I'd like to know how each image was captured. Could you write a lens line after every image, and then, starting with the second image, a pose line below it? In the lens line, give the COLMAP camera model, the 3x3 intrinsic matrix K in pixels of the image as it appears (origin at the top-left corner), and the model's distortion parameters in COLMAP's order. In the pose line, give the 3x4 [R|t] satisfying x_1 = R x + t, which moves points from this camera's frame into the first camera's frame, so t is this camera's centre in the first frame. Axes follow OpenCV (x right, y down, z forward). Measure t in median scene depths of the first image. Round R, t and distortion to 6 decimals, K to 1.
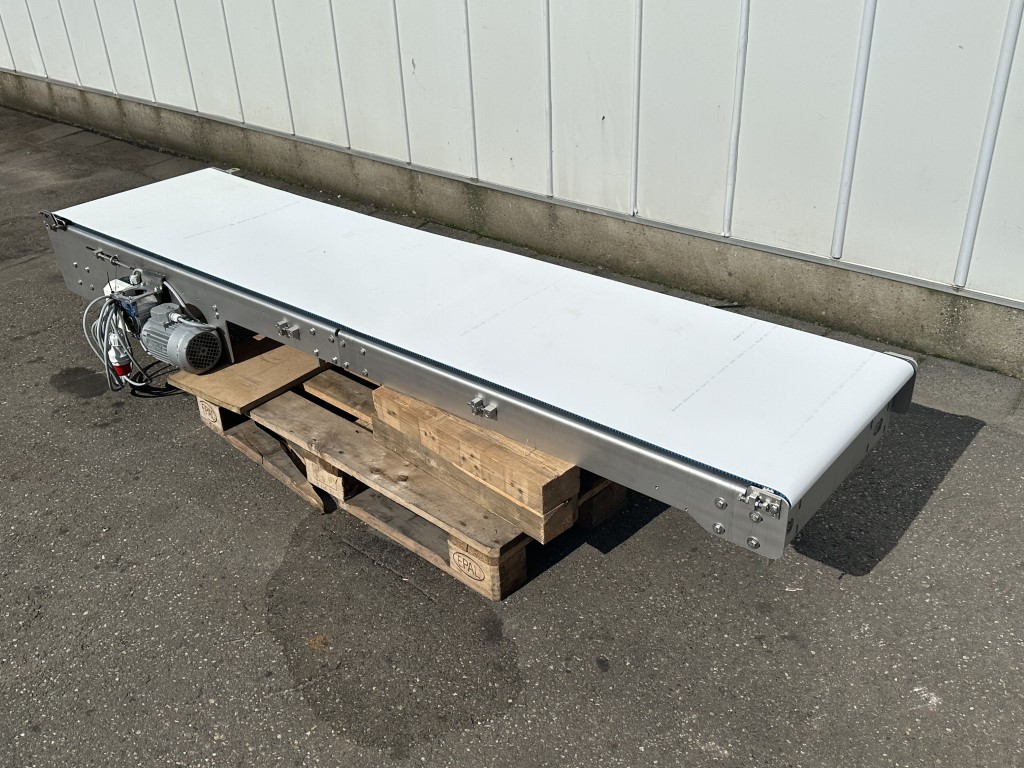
lens RADIAL K [[968.0, 0, 512.0], [0, 968.0, 384.0], [0, 0, 1]] dist [0.174869, -0.411892]
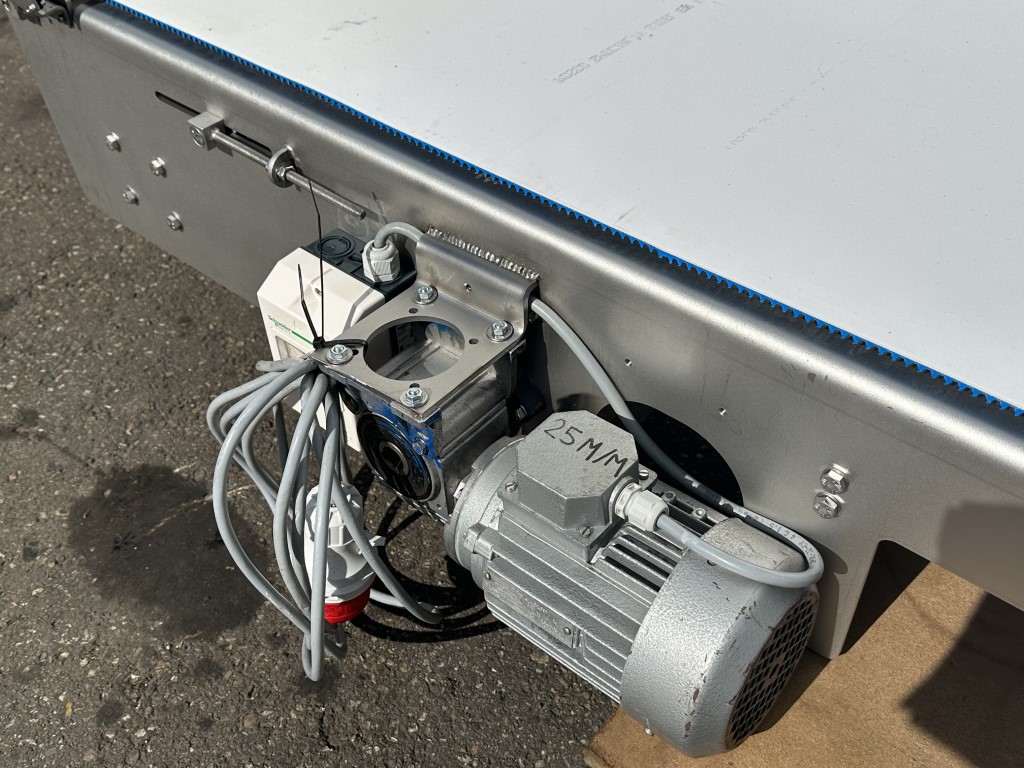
lens RADIAL K [[1015.0, 0, 510.2], [0, 1015.0, 407.1], [0, 0, 1]] dist [0.195507, -0.417117]
pose [[0.999761, 0.018994, -0.010856, -0.352031], [-0.015513, 0.965372, 0.260416, -0.140887], [0.015426, -0.260185, 0.965436, 0.750731]]
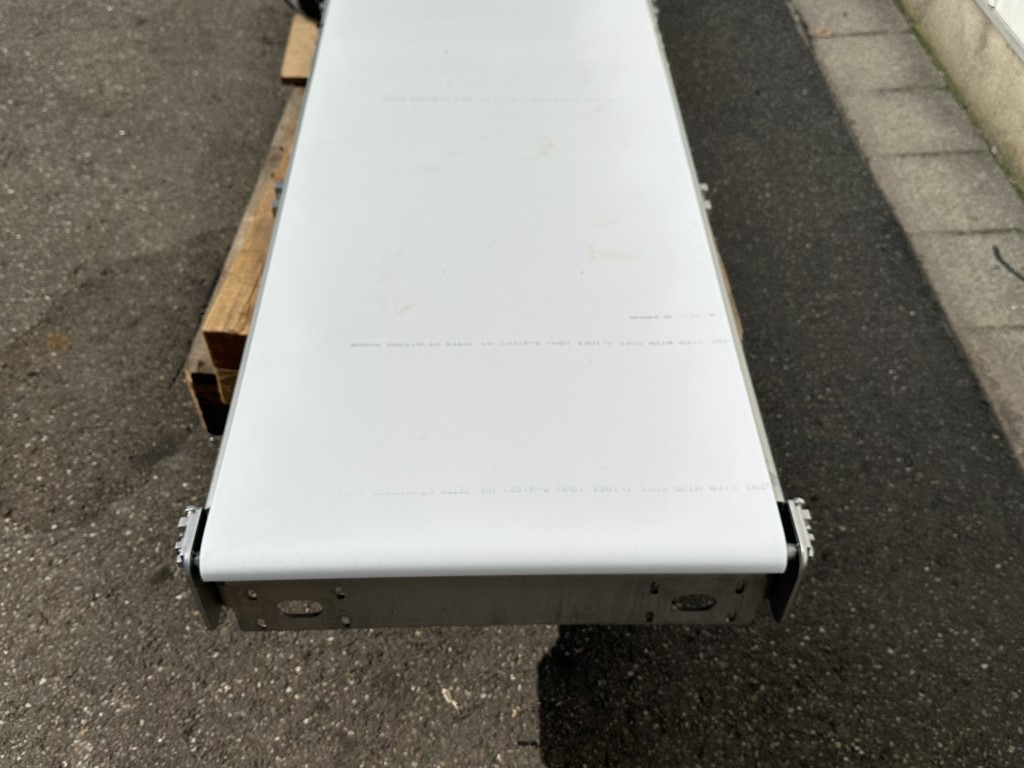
lens RADIAL K [[968.0, 0, 512.0], [0, 968.0, 384.0], [0, 0, 1]] dist [0.174869, -0.411892]
pose [[0.646688, 0.575313, -0.500808, 0.381096], [-0.409789, 0.815828, 0.408041, -0.167520], [0.643325, -0.058649, 0.763343, 0.420730]]
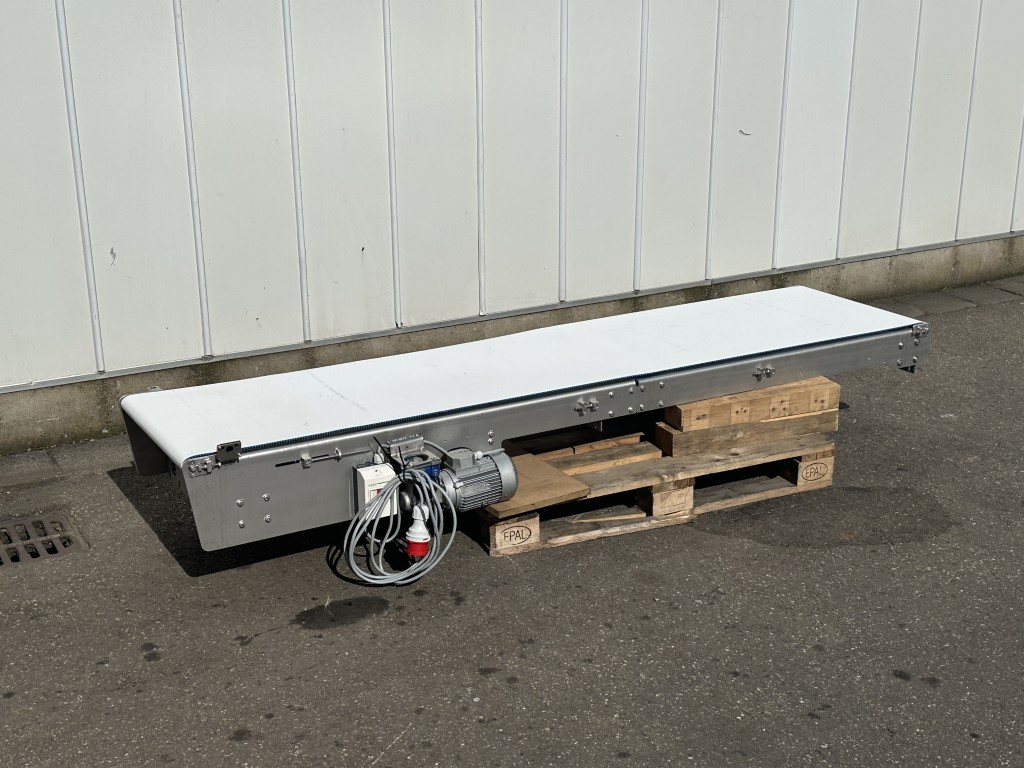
lens RADIAL K [[1366.0, 0, 512.0], [0, 1366.0, 384.0], [0, 0, 1]] dist [0.103922, 0.003782]
pose [[0.364957, -0.256912, 0.894876, -1.488860], [0.459084, 0.885856, 0.067094, -0.200266], [-0.809968, 0.386337, 0.441244, 0.314654]]
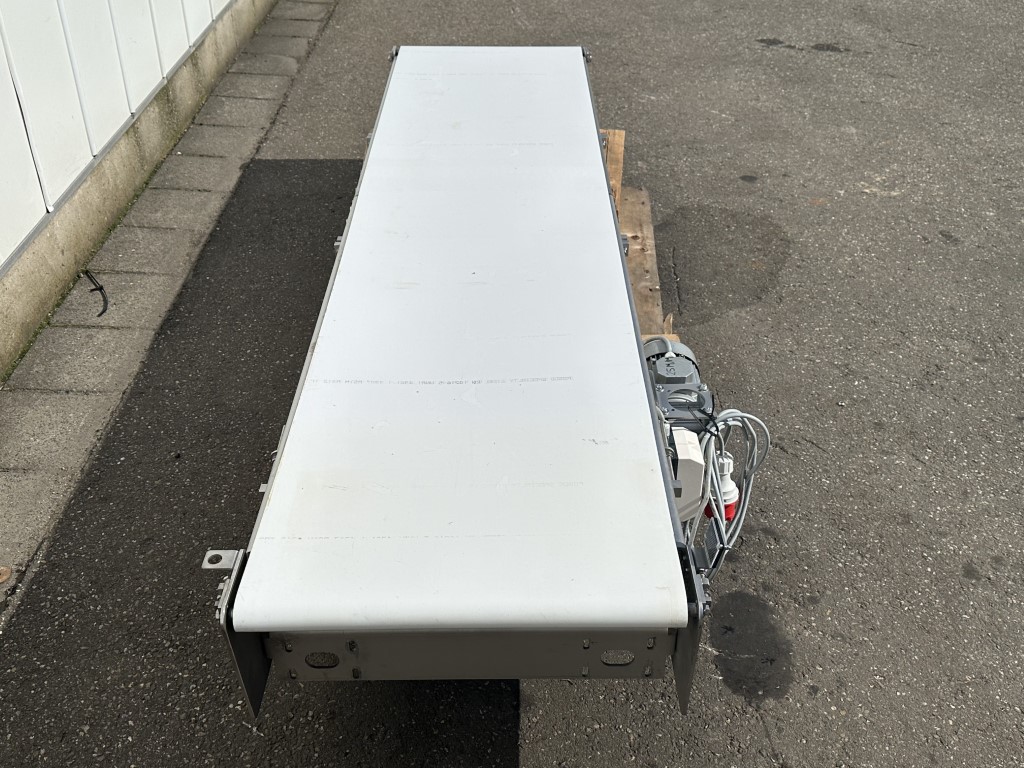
lens RADIAL K [[1015.0, 0, 510.2], [0, 1015.0, 407.1], [0, 0, 1]] dist [0.195507, -0.417117]
pose [[-0.632735, -0.417489, 0.652188, -0.738804], [0.402433, 0.542270, 0.737557, -0.623800], [-0.661584, 0.729140, -0.175102, 1.183598]]
